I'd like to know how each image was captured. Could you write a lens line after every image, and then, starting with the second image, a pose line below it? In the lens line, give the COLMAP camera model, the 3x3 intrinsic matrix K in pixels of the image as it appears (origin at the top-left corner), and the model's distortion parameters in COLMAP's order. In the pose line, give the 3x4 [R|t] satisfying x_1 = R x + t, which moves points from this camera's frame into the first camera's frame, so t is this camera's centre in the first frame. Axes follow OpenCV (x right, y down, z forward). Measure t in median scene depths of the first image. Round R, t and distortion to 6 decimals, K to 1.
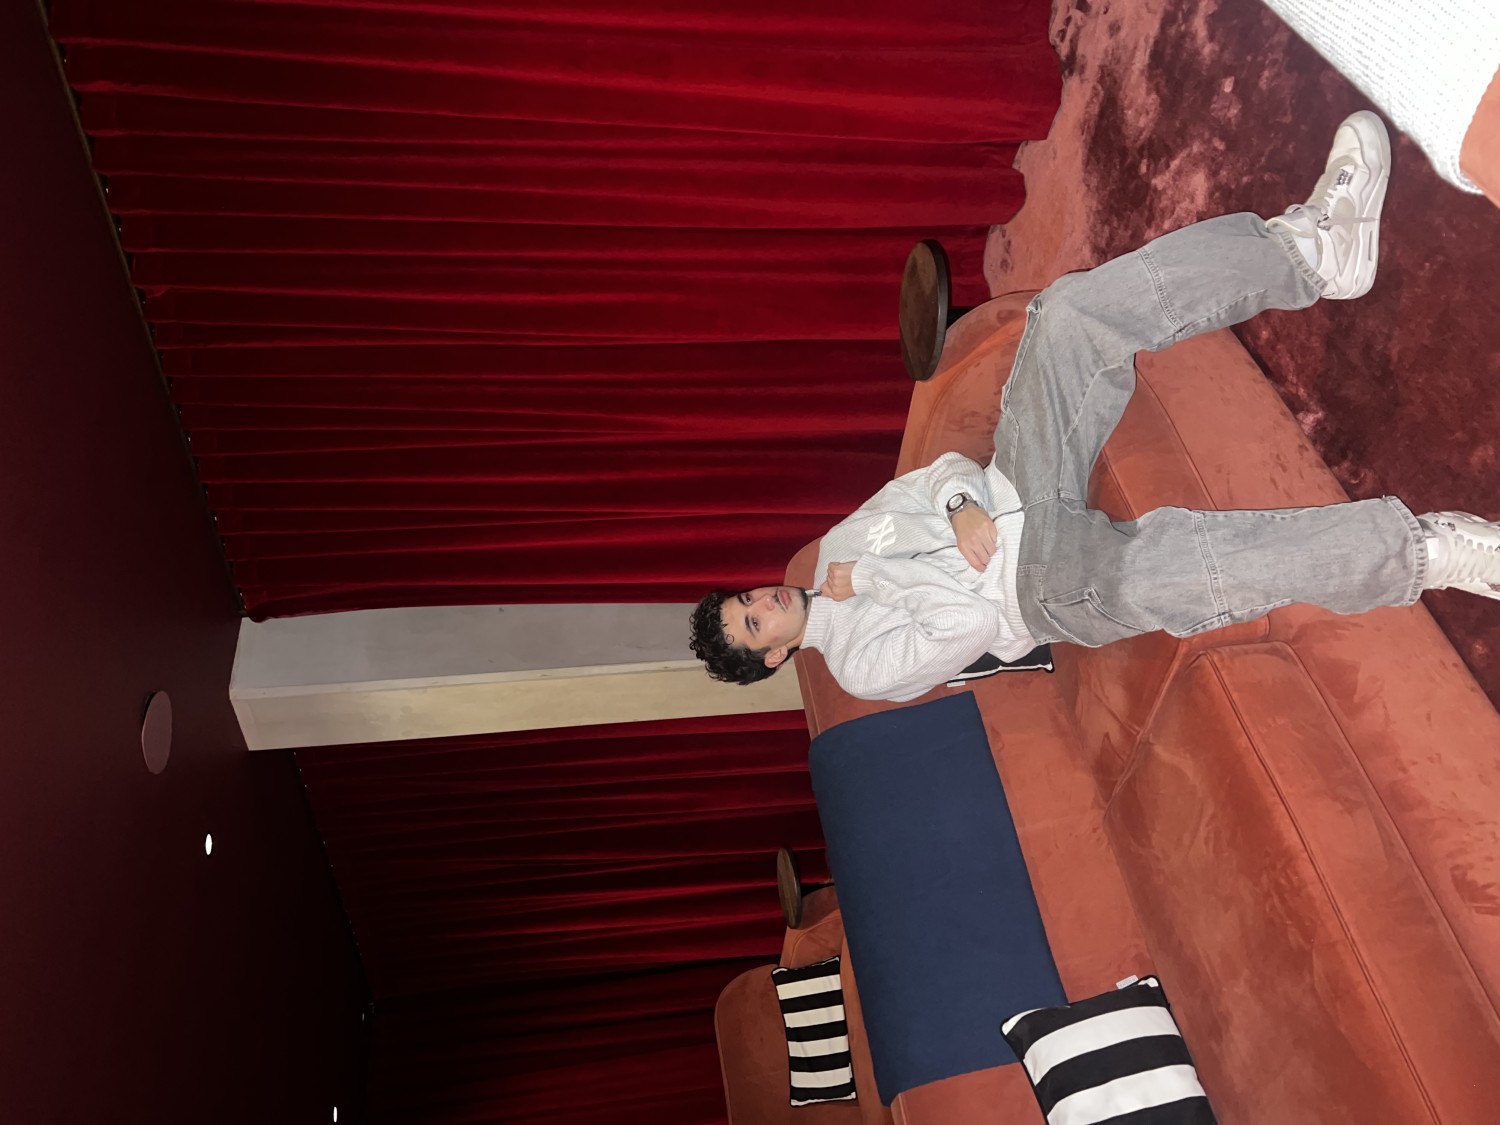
lens RADIAL K [[1142.8, 0, 752.5], [0, 1142.8, 562.3], [0, 0, 1]] dist [0.020968, -0.020465]
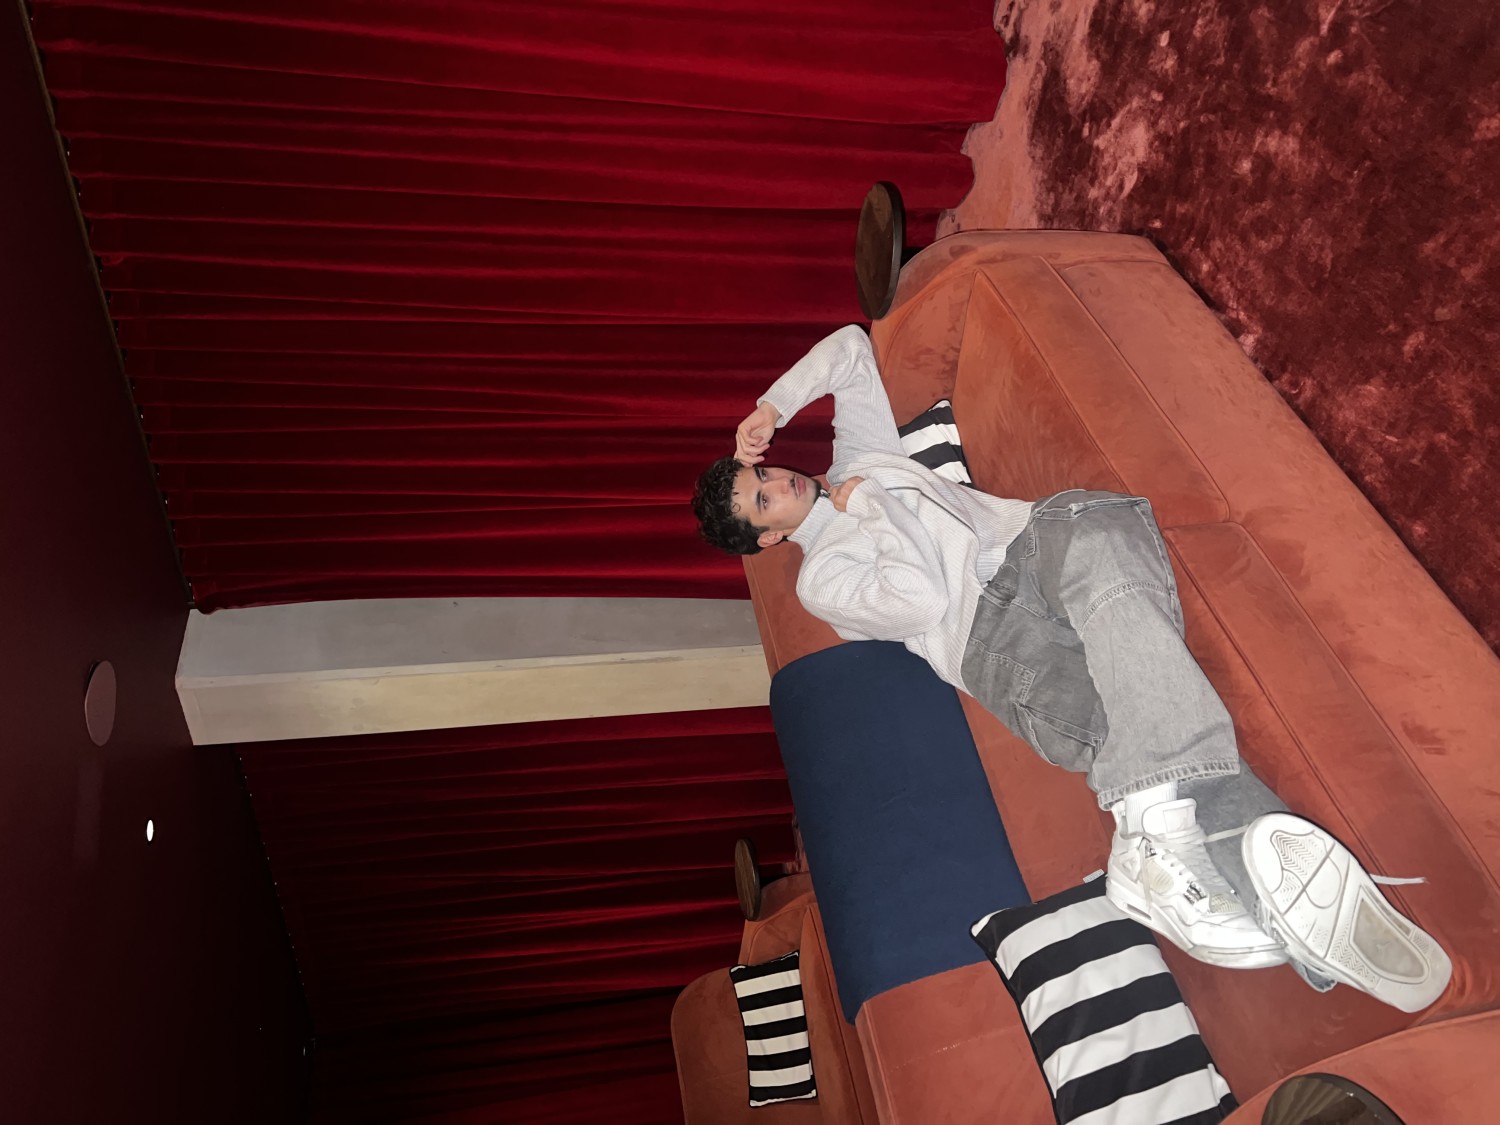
lens RADIAL K [[1142.8, 0, 748.8], [0, 1142.8, 564.4], [0, 0, 1]] dist [0.020968, -0.020465]
pose [[0.999240, -0.001530, 0.038947, -0.006675], [0.004014, 0.997956, -0.063779, 0.109085], [-0.038769, 0.063887, 0.997204, -0.003448]]
